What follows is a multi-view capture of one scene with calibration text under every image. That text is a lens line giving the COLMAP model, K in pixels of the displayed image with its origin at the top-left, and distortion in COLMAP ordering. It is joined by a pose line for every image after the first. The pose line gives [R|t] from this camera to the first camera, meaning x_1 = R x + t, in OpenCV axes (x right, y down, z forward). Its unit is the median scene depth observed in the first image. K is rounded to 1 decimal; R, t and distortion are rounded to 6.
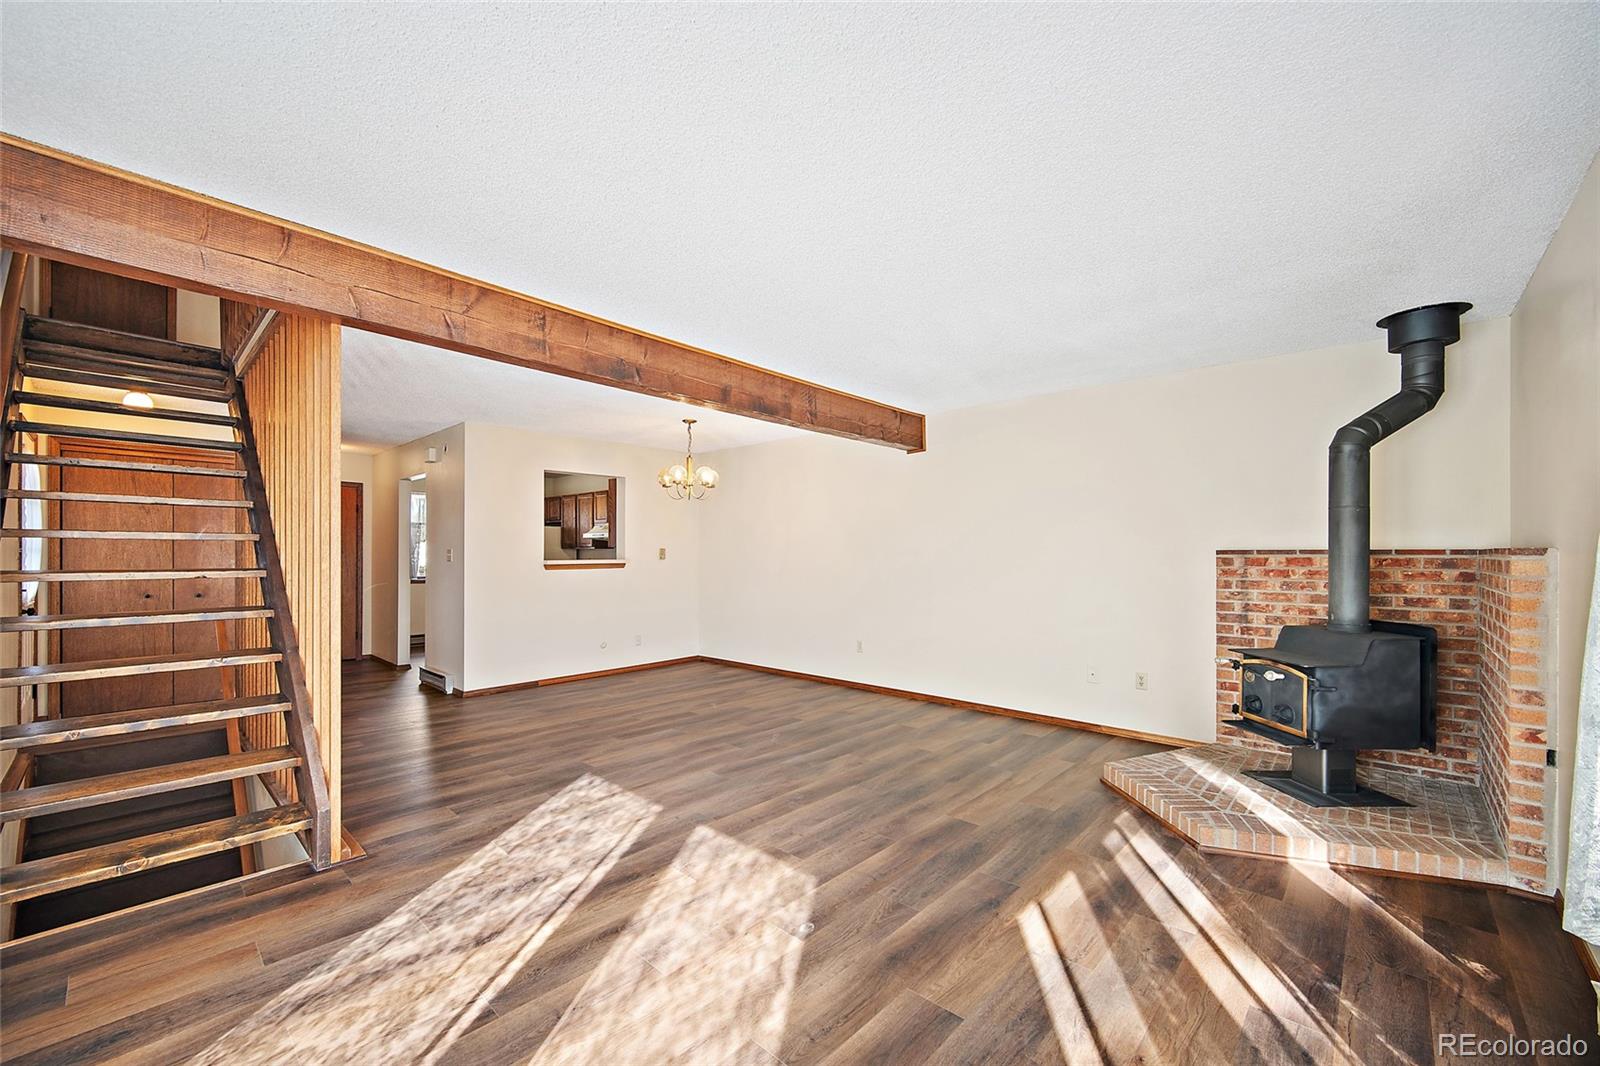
lens RADIAL K [[630.5, 0, 750.7], [0, 630.5, 552.3], [0, 0, 1]] dist [-0.002948, -0.000630]
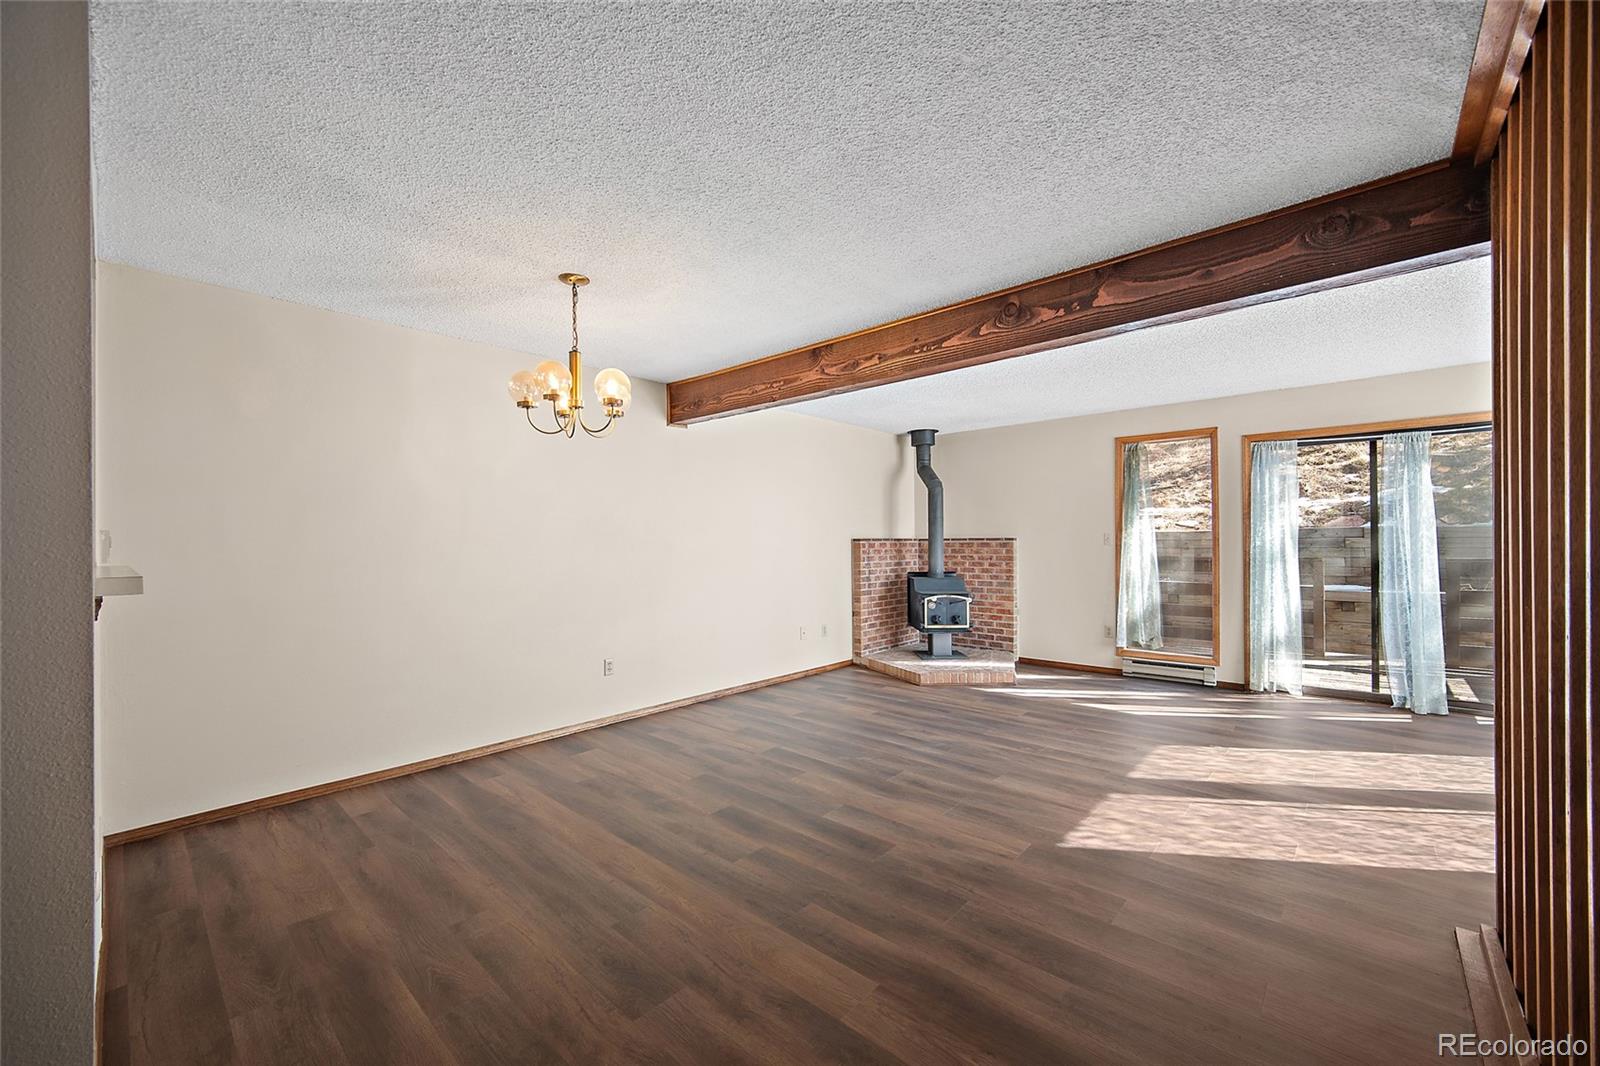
lens RADIAL K [[630.5, 0, 798.8], [0, 630.5, 535.6], [0, 0, 1]] dist [-0.002948, -0.000630]
pose [[-0.045360, 0.002588, 0.998967, -1.306408], [0.004492, 0.999987, -0.002387, -0.013412], [-0.998961, 0.004379, -0.045371, 1.781213]]
